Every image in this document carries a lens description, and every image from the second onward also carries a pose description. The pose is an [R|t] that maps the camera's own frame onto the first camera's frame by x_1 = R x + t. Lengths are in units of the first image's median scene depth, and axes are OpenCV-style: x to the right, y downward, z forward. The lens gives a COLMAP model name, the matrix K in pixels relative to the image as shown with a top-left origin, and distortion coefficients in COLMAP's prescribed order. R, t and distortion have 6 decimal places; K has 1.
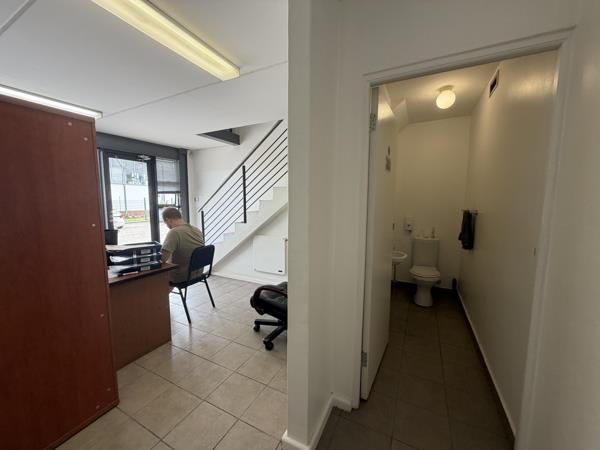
lens RADIAL K [[241.0, 0, 299.8], [0, 241.0, 225.2], [0, 0, 1]] dist [-0.007448, 0.000773]
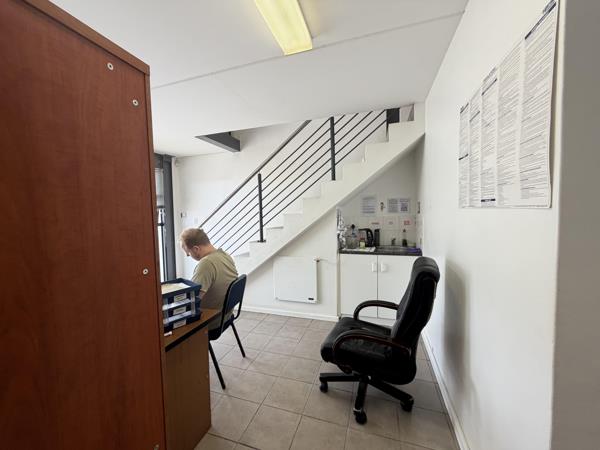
lens RADIAL K [[241.0, 0, 298.6], [0, 241.0, 224.4], [0, 0, 1]] dist [-0.007448, 0.000773]
pose [[0.988602, -0.030197, 0.147492, -0.227870], [0.038313, 0.997886, -0.052500, -0.022545], [-0.145595, 0.057553, 0.987669, 0.165680]]
